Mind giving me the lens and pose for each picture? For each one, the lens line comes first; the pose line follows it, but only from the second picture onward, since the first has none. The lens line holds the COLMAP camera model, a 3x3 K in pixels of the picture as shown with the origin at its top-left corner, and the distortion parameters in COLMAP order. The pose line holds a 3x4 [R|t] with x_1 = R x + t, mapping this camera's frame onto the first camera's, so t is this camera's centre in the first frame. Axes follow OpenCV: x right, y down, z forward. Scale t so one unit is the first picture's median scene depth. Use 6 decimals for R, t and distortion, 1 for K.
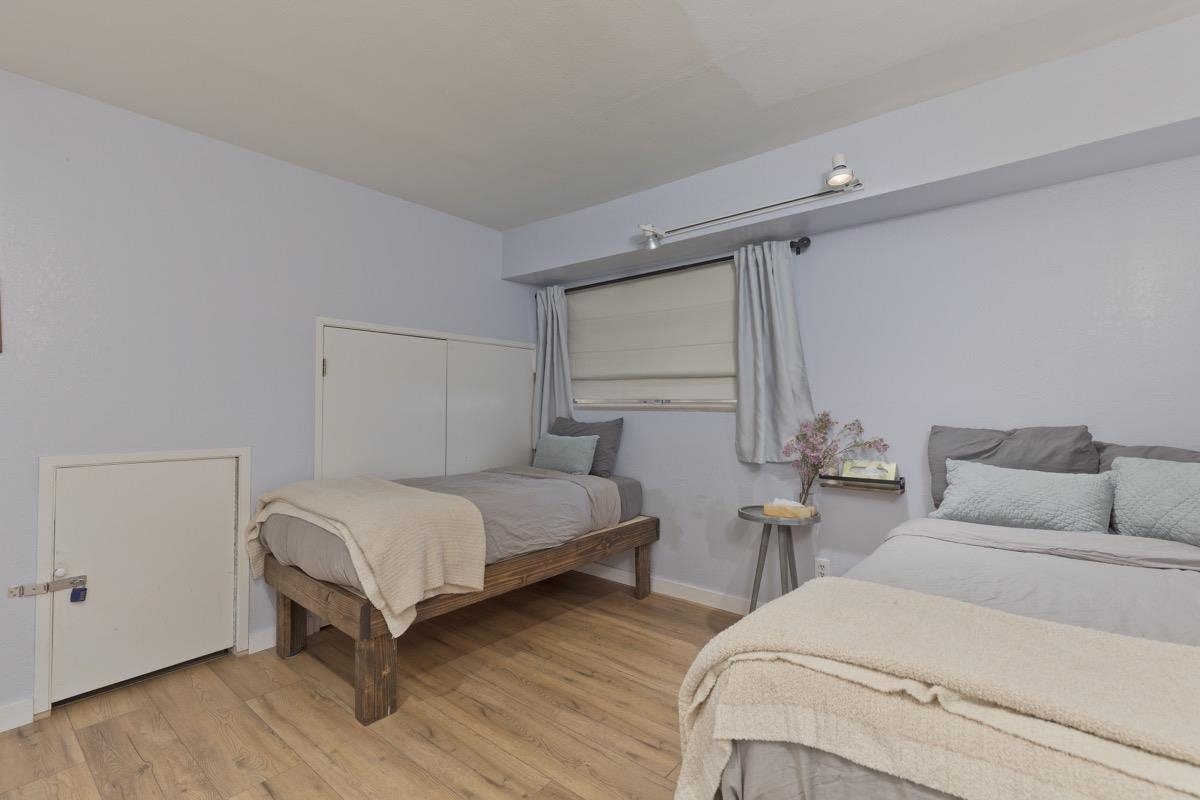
lens RADIAL K [[537.3, 0, 606.0], [0, 537.3, 399.5], [0, 0, 1]] dist [0.008617, -0.000523]
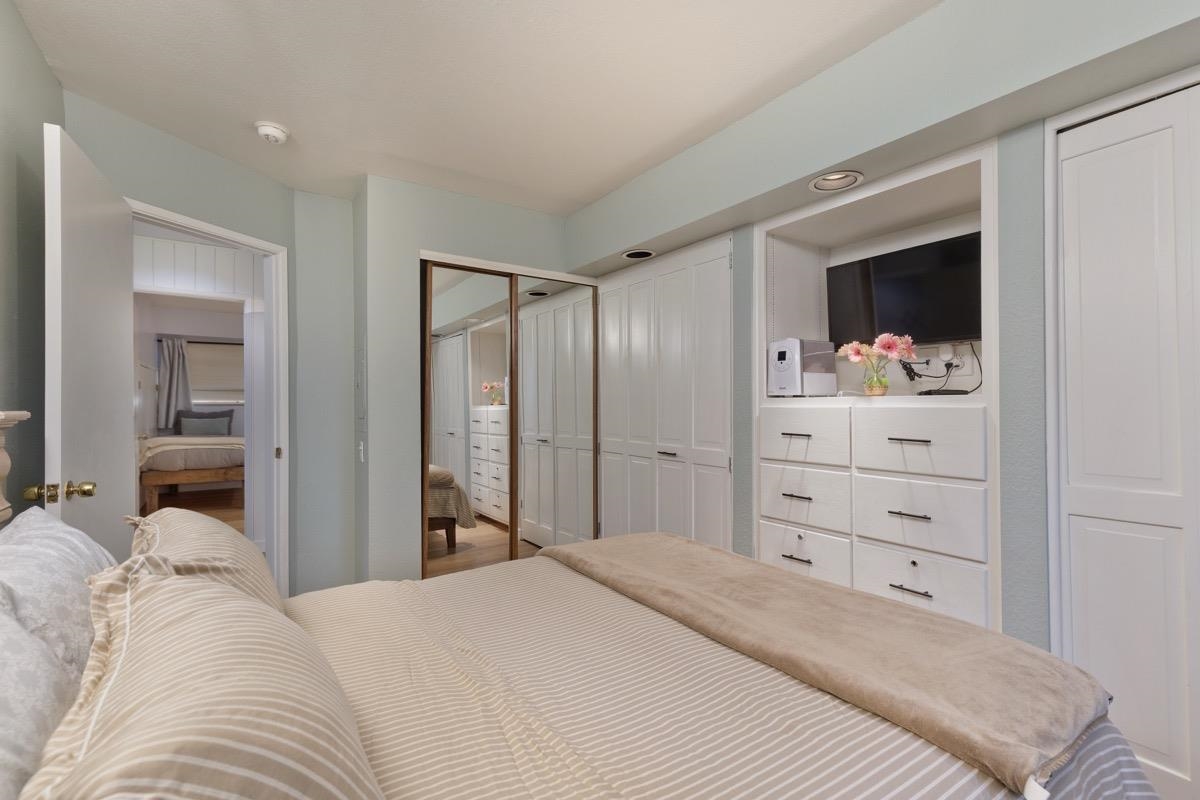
lens RADIAL K [[537.3, 0, 606.0], [0, 537.3, 399.5], [0, 0, 1]] dist [0.008617, -0.000523]
pose [[0.284554, 0.003026, 0.958655, -2.071679], [-0.011934, 0.999929, 0.000386, -0.030597], [-0.958586, -0.011551, 0.284570, -1.335920]]
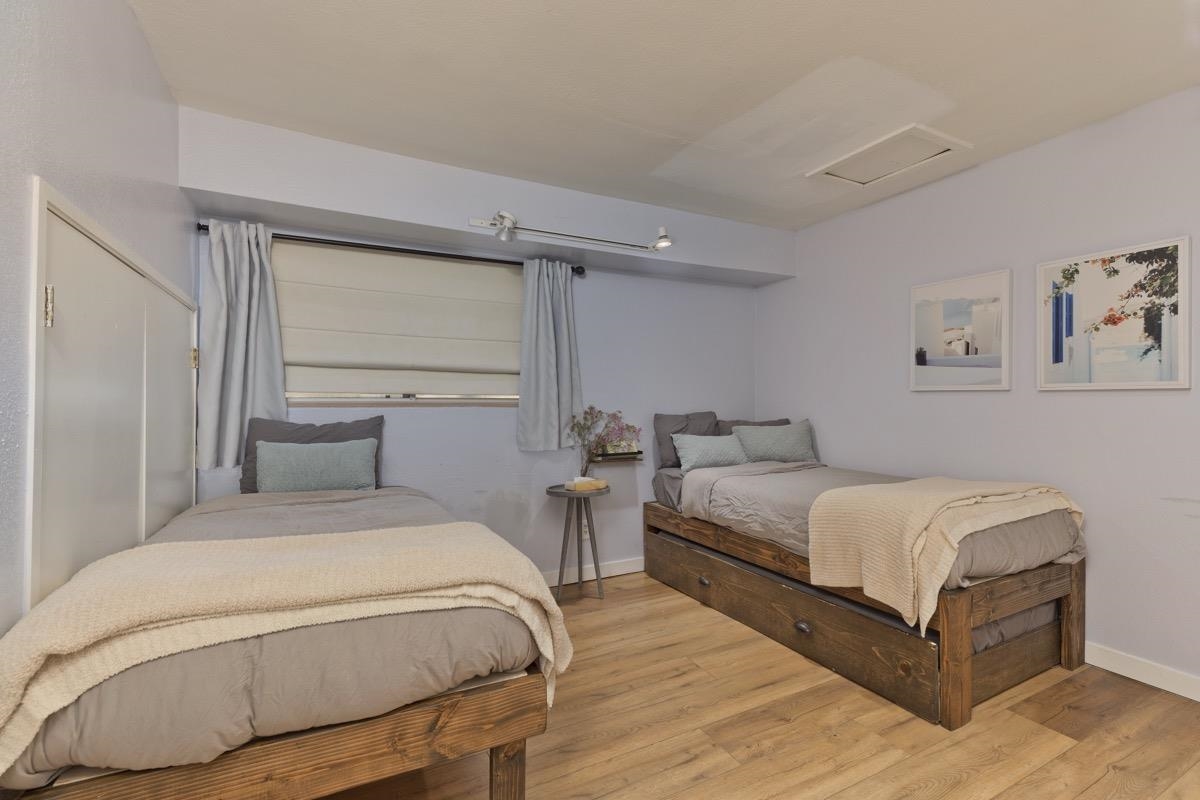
lens RADIAL K [[537.3, 0, 606.0], [0, 537.3, 399.5], [0, 0, 1]] dist [0.008617, -0.000523]
pose [[0.390095, 0.004434, 0.920764, -0.769545], [-0.009082, 0.999958, -0.000967, 0.008631], [-0.920730, -0.007985, 0.390119, 0.464290]]
